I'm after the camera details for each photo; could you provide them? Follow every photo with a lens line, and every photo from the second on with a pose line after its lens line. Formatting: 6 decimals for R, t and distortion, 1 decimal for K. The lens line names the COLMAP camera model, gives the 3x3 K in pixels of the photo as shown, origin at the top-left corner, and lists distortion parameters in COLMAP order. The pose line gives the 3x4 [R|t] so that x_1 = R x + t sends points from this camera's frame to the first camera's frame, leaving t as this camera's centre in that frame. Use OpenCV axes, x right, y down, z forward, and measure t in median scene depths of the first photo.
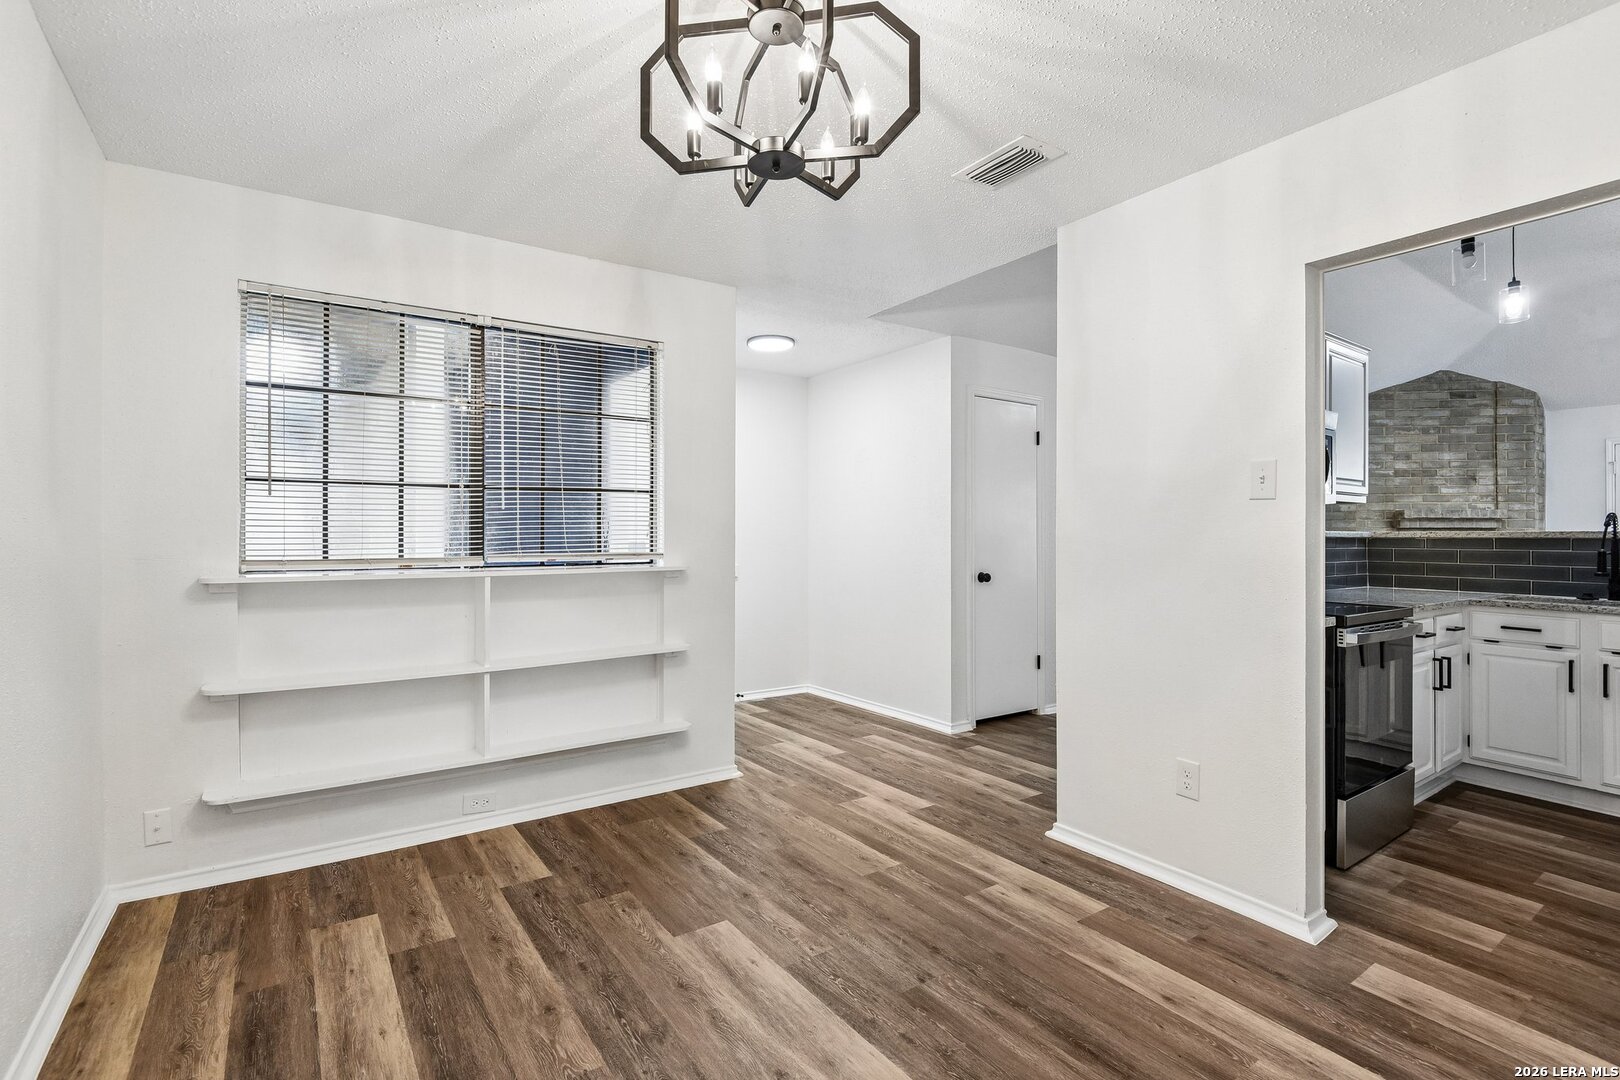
lens RADIAL K [[759.6, 0, 814.0], [0, 759.6, 529.4], [0, 0, 1]] dist [0.000195, -0.004485]
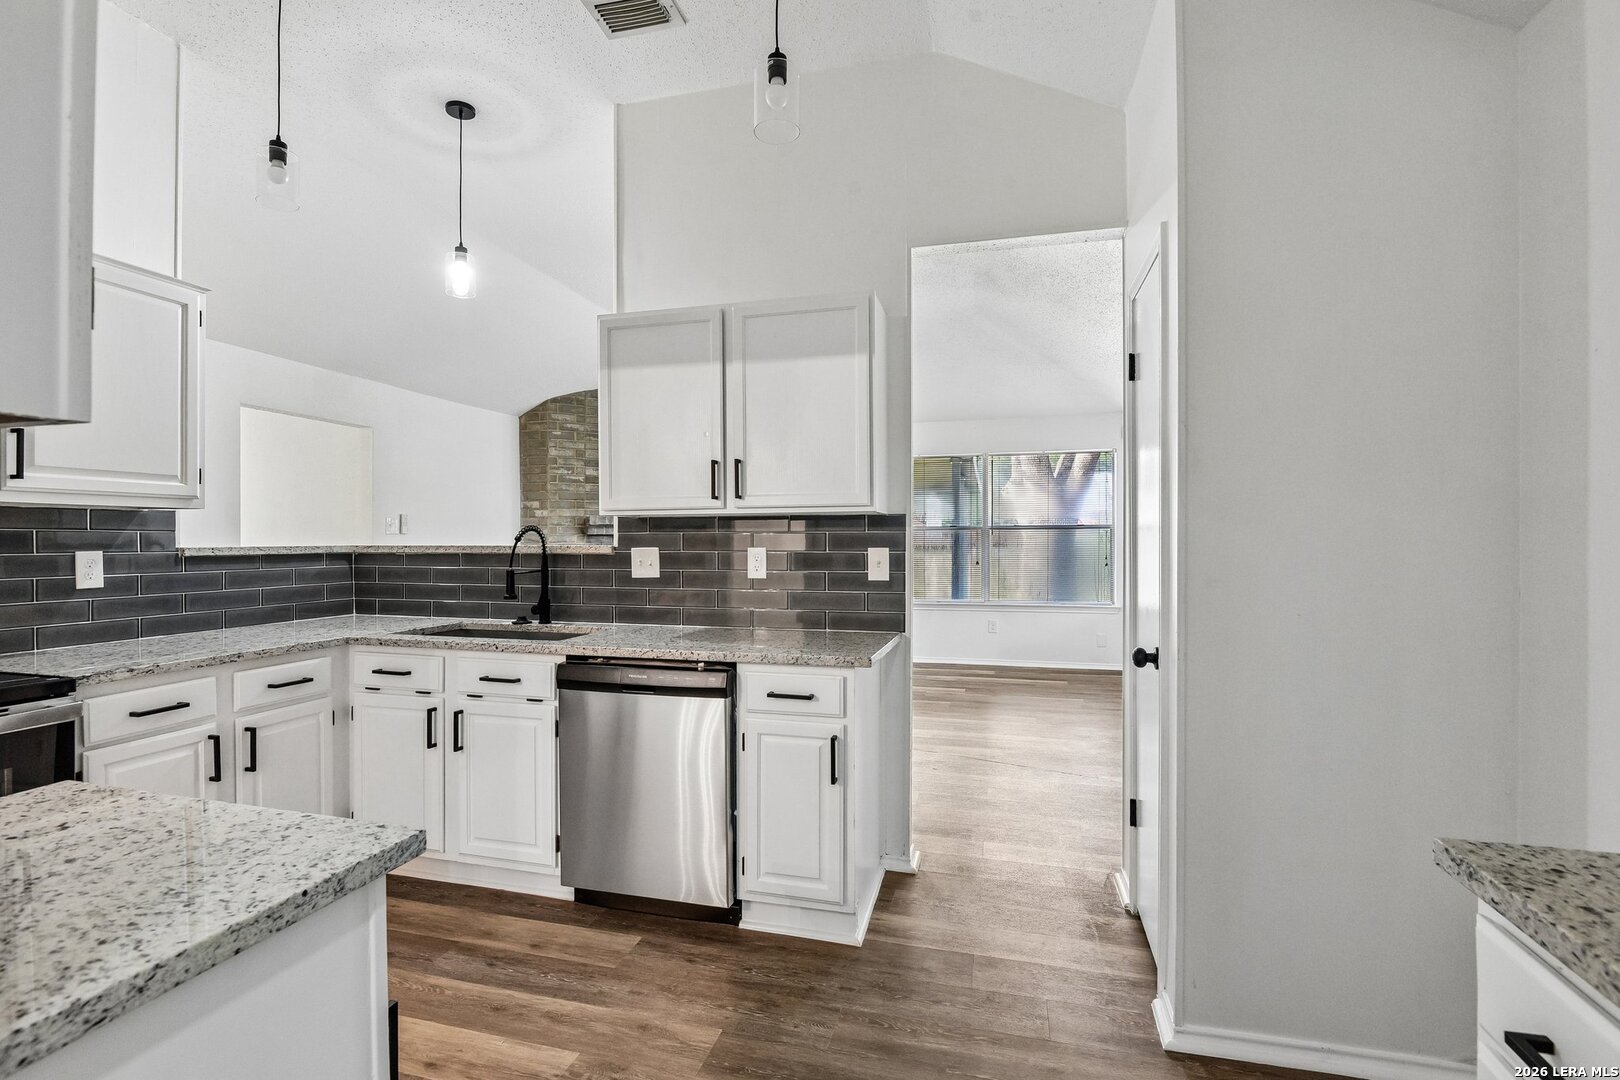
lens RADIAL K [[759.6, 0, 813.7], [0, 759.6, 541.4], [0, 0, 1]] dist [0.000195, -0.004485]
pose [[0.756739, -0.007474, 0.653674, 0.992231], [-0.001839, 0.999906, 0.013561, -0.020896], [-0.653714, -0.011464, 0.756655, 0.154924]]
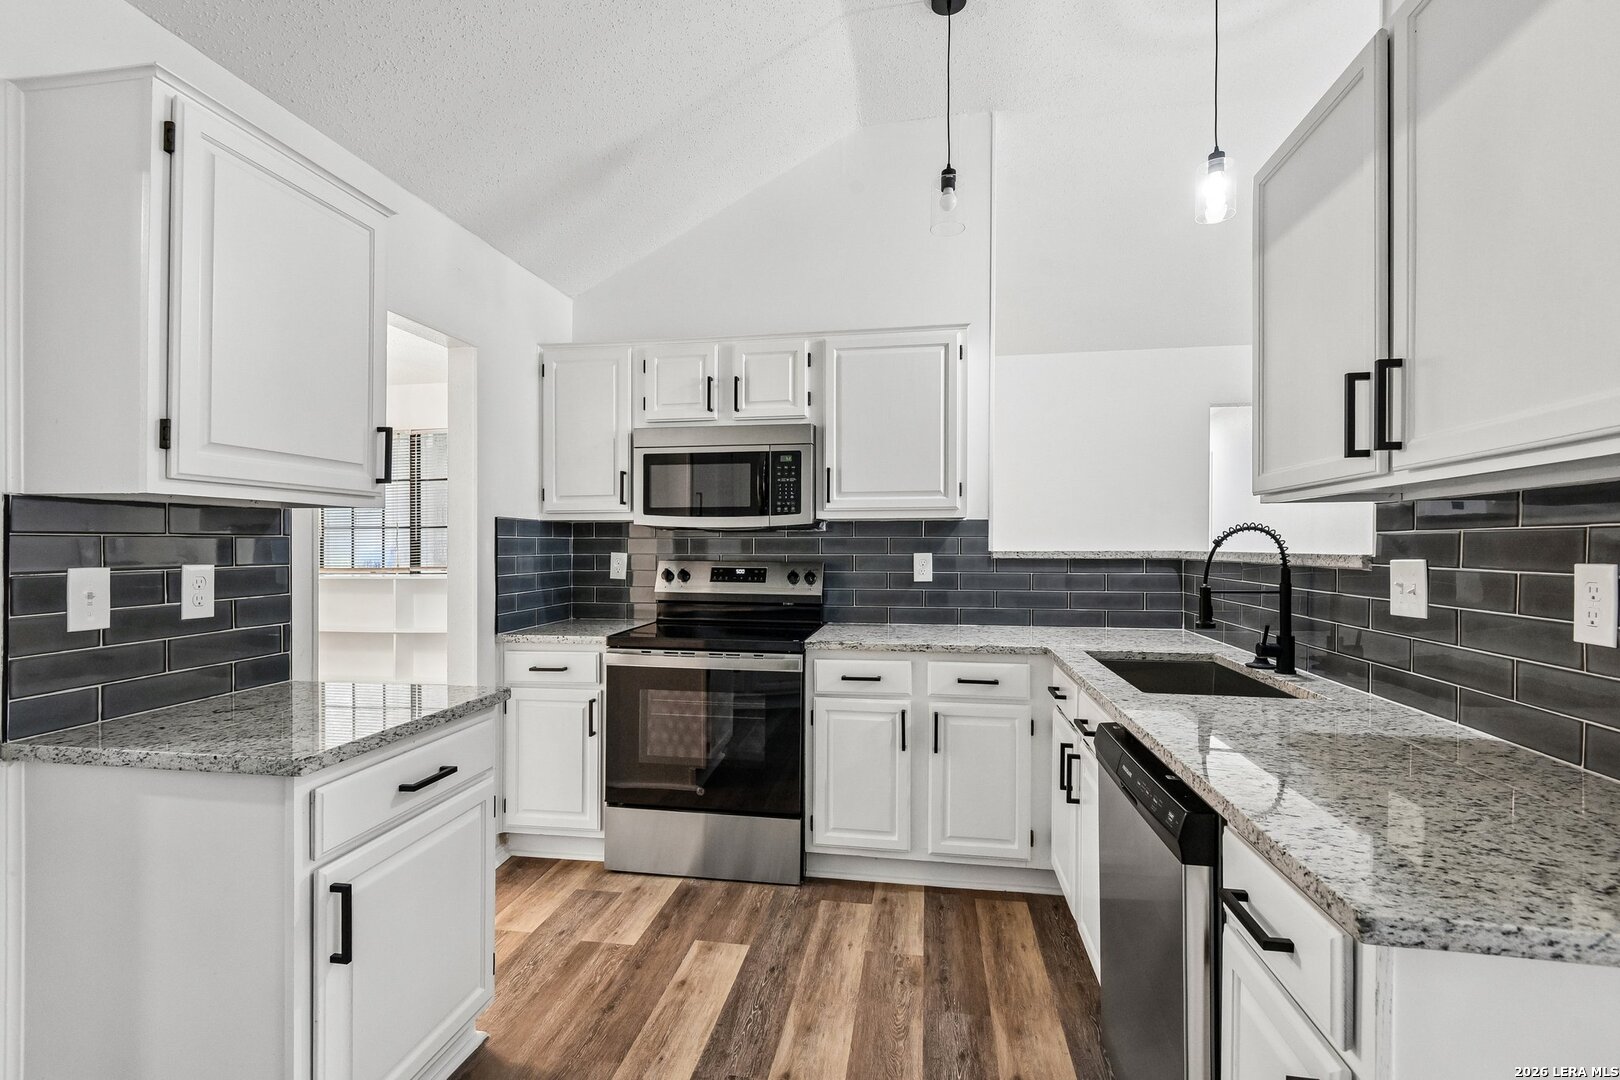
lens RADIAL K [[759.6, 0, 795.3], [0, 759.6, 563.4], [0, 0, 1]] dist [0.000195, -0.004485]
pose [[0.705689, 0.010510, -0.708444, 1.673194], [0.011727, 0.999580, 0.026510, -0.012782], [0.708425, -0.027016, 0.705269, 0.442773]]
